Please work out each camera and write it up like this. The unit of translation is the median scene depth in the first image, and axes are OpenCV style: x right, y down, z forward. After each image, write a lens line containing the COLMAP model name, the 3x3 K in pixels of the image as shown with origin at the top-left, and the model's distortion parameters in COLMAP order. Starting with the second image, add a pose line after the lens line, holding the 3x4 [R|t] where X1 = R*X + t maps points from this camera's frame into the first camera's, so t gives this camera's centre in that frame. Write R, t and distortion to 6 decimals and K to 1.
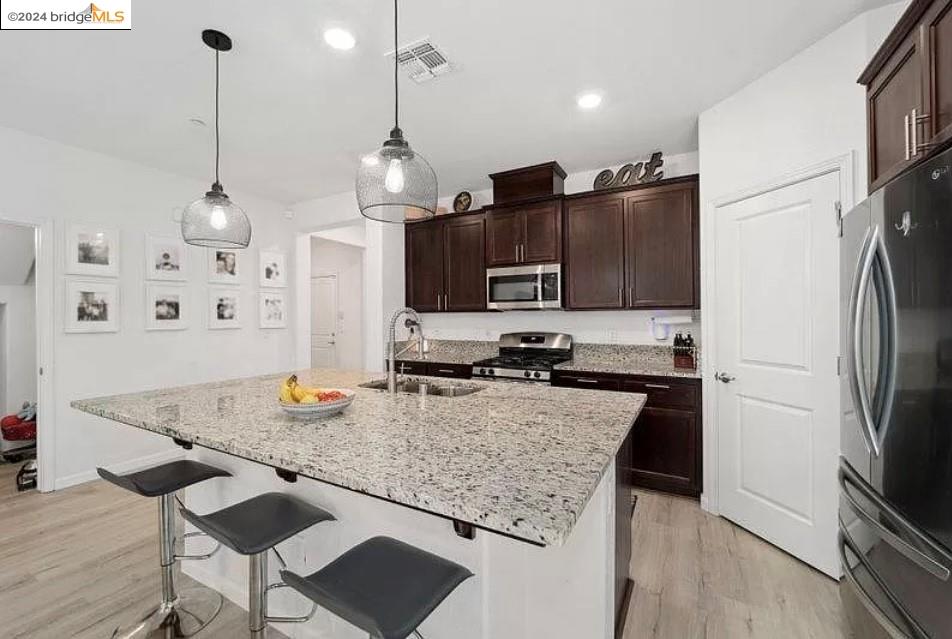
lens RADIAL K [[385.6, 0, 476.4], [0, 385.6, 320.3], [0, 0, 1]] dist [0.003427, 0.000118]
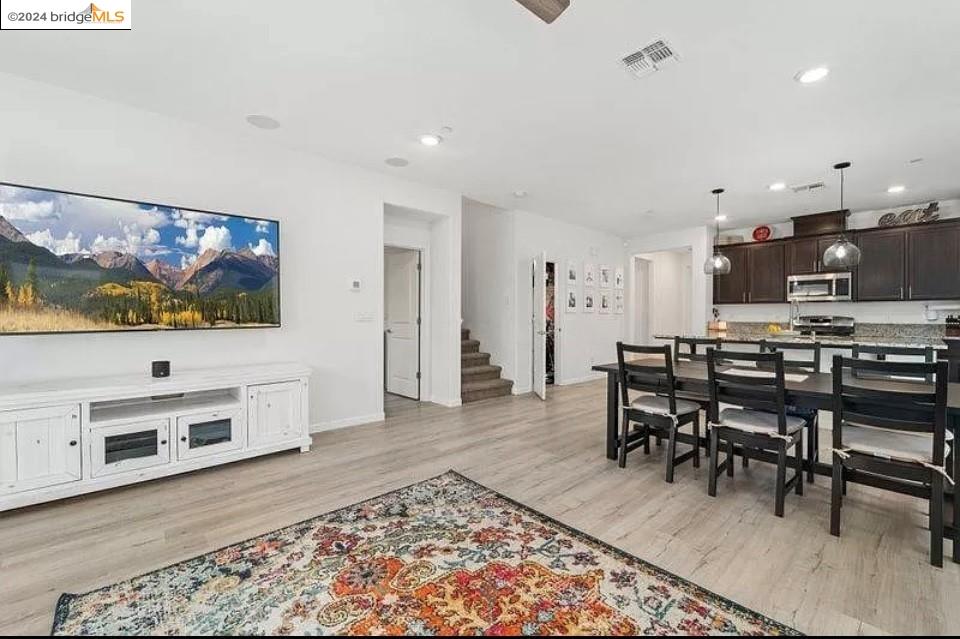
lens RADIAL K [[391.4, 0, 479.7], [0, 391.4, 321.8], [0, 0, 1]] dist [0.000099, -0.000696]
pose [[0.944066, 0.013014, -0.329501, -0.653728], [-0.010944, 0.999907, 0.008138, 0.058454], [0.329576, -0.004077, 0.944120, -0.979737]]
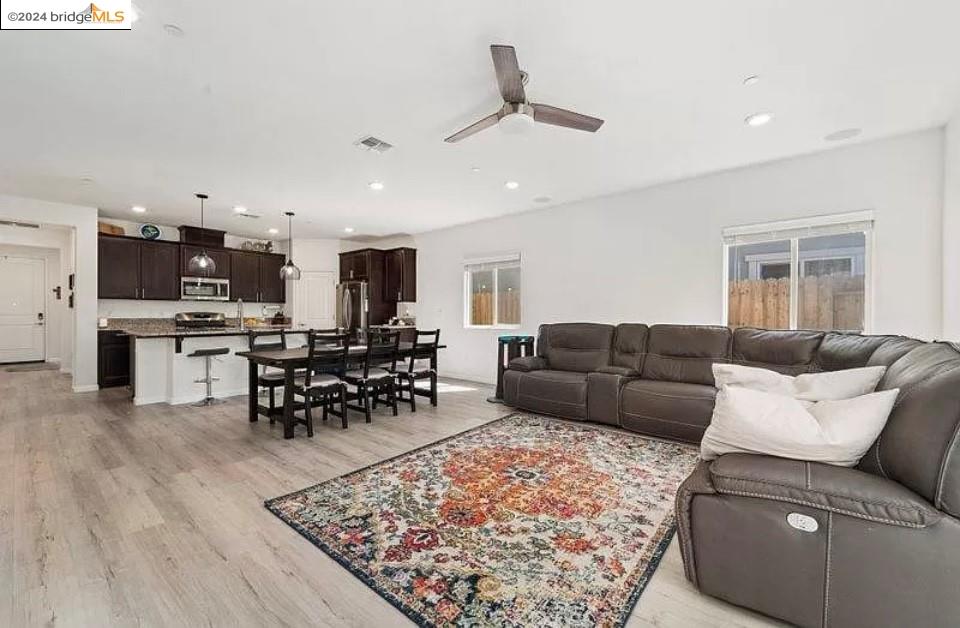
lens RADIAL K [[384.9, 0, 485.4], [0, 384.9, 311.8], [0, 0, 1]] dist [-0.001331, -0.000050]
pose [[0.180691, 0.011221, 0.983476, -1.502696], [0.008006, 0.999885, -0.012879, 0.065114], [-0.983507, 0.010201, 0.180581, -0.729410]]
